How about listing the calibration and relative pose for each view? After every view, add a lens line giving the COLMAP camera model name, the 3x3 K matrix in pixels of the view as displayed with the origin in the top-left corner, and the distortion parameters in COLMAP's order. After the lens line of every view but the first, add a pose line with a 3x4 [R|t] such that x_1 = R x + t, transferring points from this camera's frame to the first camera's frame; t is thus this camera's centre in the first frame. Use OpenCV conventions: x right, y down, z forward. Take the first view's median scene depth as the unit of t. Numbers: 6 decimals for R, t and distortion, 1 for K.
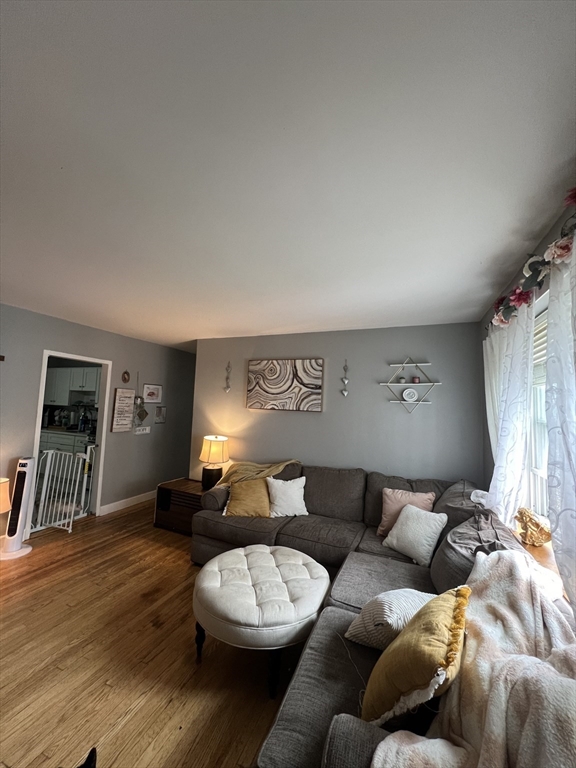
lens RADIAL K [[306.9, 0, 288.0], [0, 306.9, 382.9], [0, 0, 1]] dist [0.000148, -0.000046]
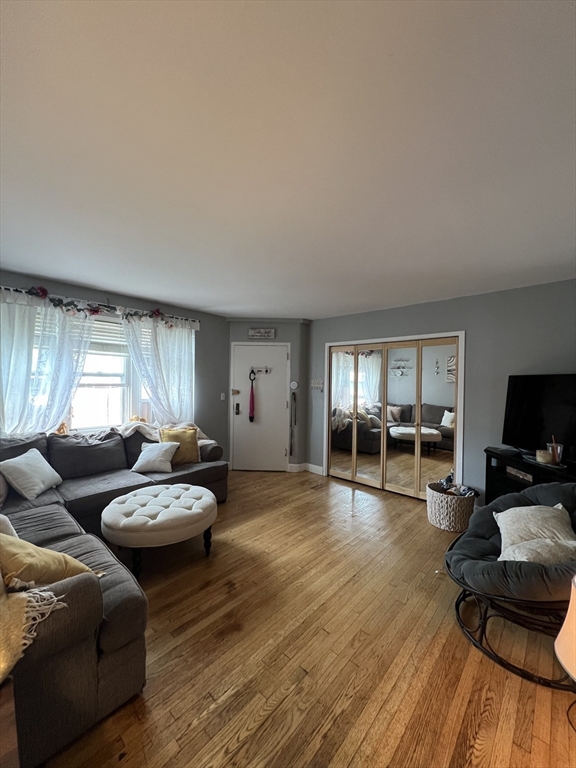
lens RADIAL K [[306.9, 0, 288.0], [0, 306.9, 382.9], [0, 0, 1]] dist [0.000148, -0.000046]
pose [[-0.938353, -0.059377, 0.340541, -0.881438], [-0.085229, 0.994465, -0.061448, 0.154024], [-0.335007, -0.086684, -0.938220, 1.884777]]
